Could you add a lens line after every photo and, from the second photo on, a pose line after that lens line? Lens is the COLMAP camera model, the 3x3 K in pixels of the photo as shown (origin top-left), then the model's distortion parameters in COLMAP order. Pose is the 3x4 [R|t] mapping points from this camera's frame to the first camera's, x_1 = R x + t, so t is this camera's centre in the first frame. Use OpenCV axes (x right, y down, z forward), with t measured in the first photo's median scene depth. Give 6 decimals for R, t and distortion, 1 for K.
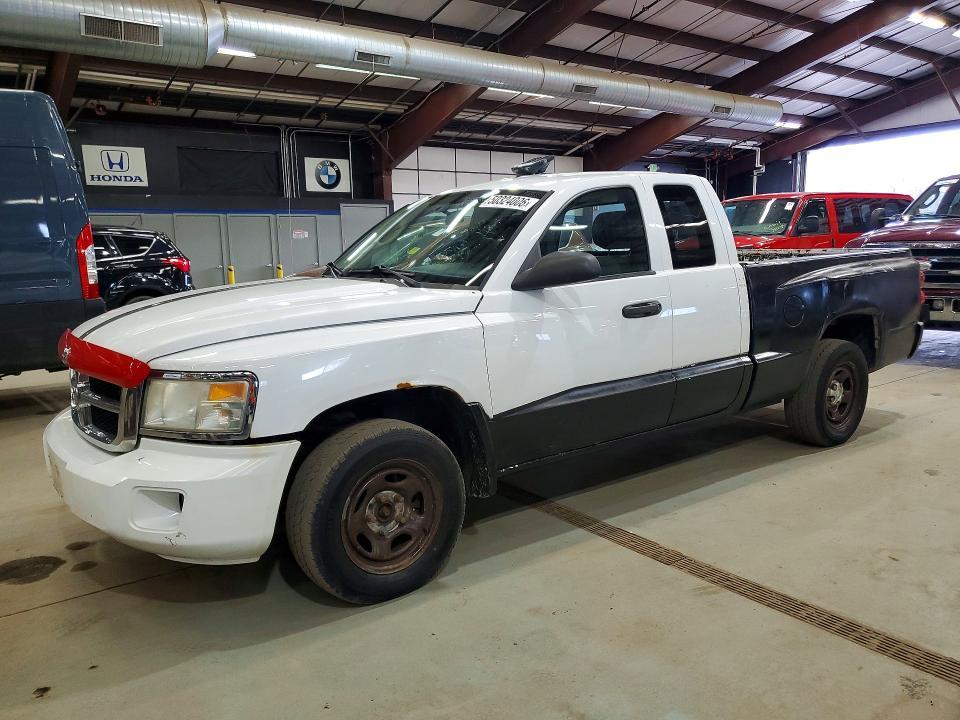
lens RADIAL K [[713.6, 0, 480.0], [0, 713.6, 374.5], [0, 0, 1]] dist [0.011311, 0.001227]
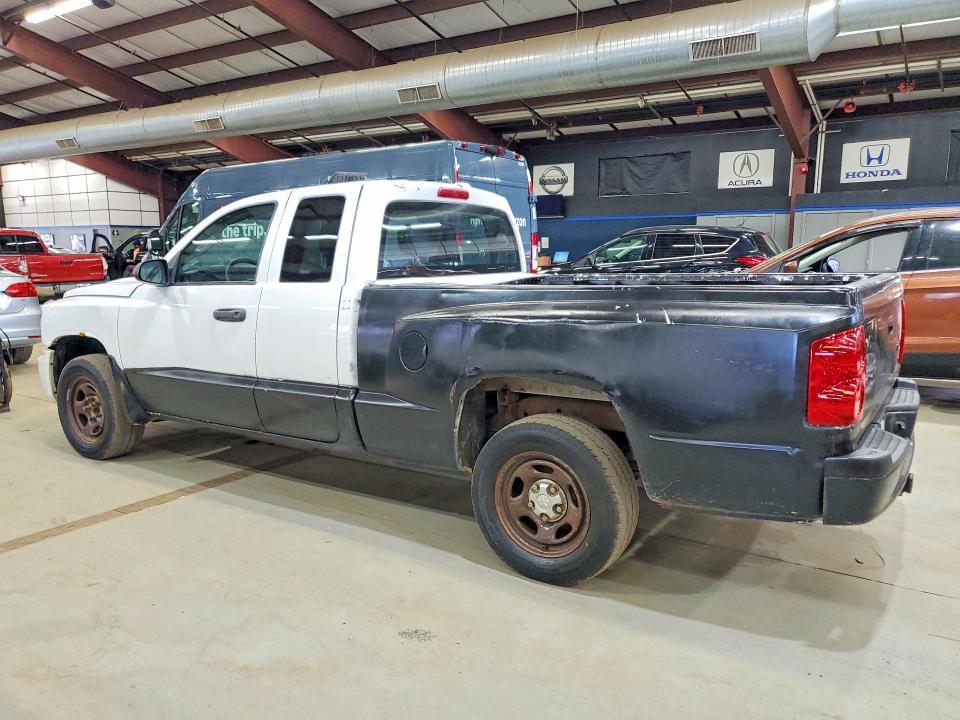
lens RADIAL K [[733.7, 0, 480.0], [0, 733.7, 360.0], [0, 0, 1]] dist [0.013957, 0.008654]
pose [[0.355935, 0.157573, -0.921130, 1.335863], [-0.171842, 0.979910, 0.101226, -0.190862], [0.918575, 0.122259, 0.375862, 0.870155]]
